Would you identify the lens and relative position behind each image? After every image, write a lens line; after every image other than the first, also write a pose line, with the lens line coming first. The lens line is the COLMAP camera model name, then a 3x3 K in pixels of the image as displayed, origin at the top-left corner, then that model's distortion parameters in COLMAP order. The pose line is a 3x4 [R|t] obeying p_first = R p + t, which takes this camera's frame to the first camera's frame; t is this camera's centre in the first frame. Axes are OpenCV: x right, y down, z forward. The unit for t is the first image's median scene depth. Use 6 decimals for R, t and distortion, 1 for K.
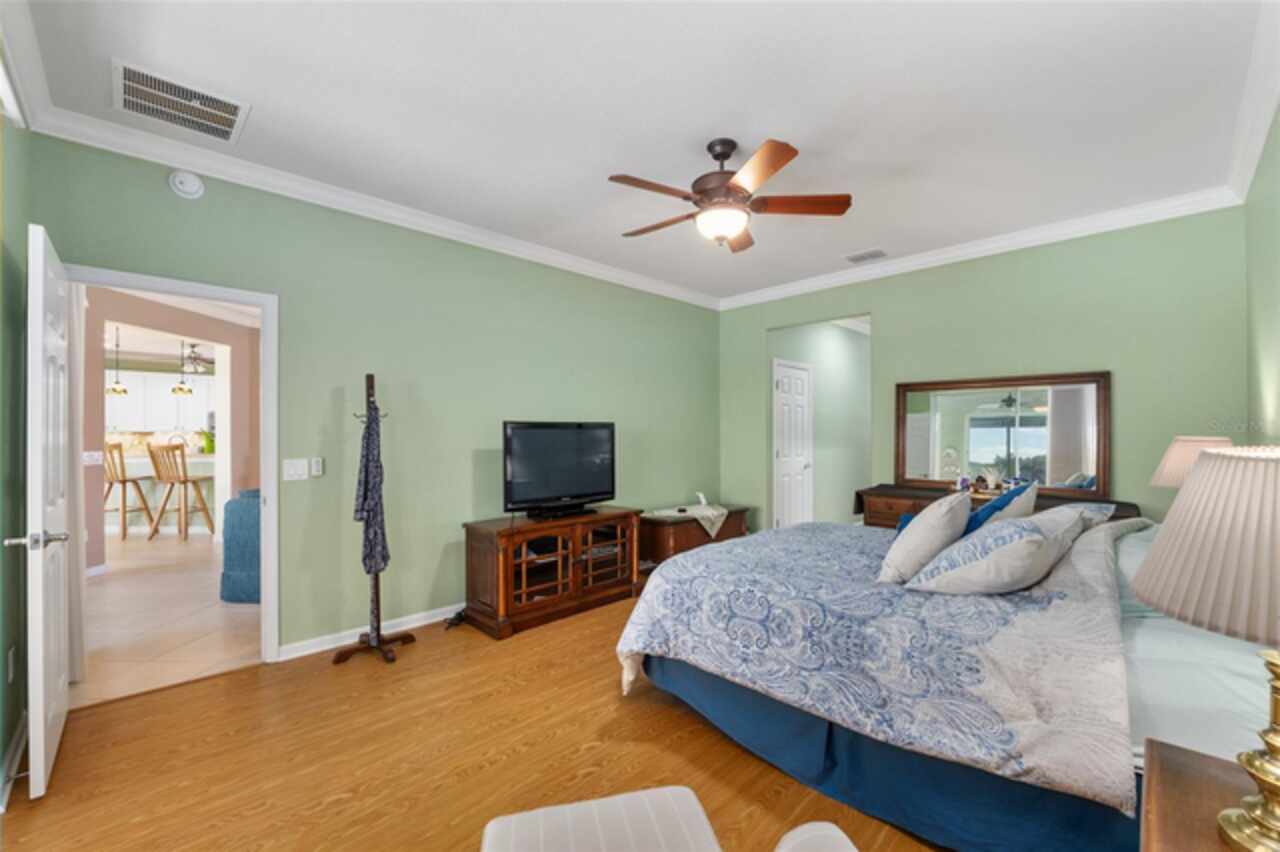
lens RADIAL K [[533.5, 0, 647.1], [0, 533.5, 430.2], [0, 0, 1]] dist [-0.009219, -0.000726]
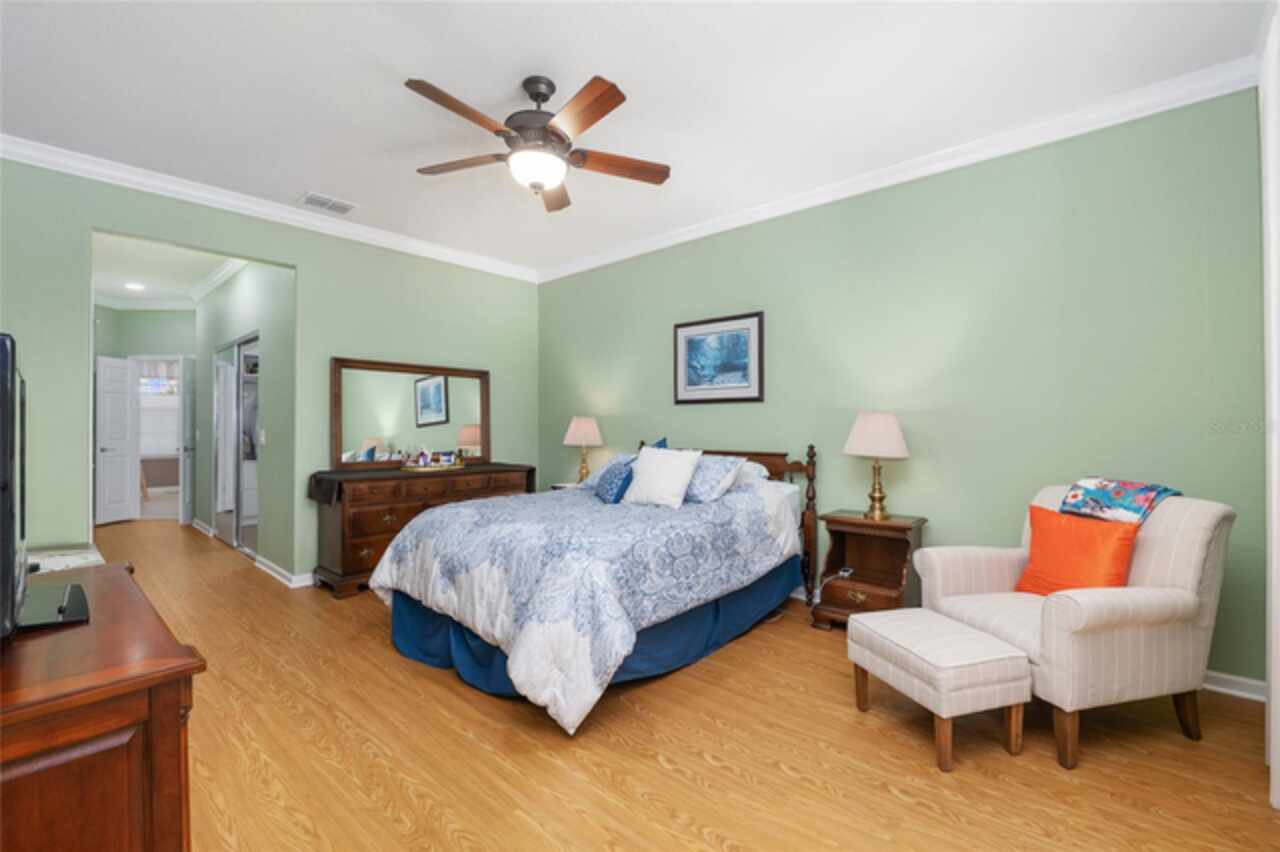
lens RADIAL K [[550.1, 0, 642.9], [0, 550.1, 426.6], [0, 0, 1]] dist [-0.008714, 0.000930]
pose [[-0.075472, 0.001798, 0.997146, -0.979888], [-0.002604, 0.999995, -0.002000, 0.058126], [-0.997145, -0.002747, -0.075467, 1.103827]]
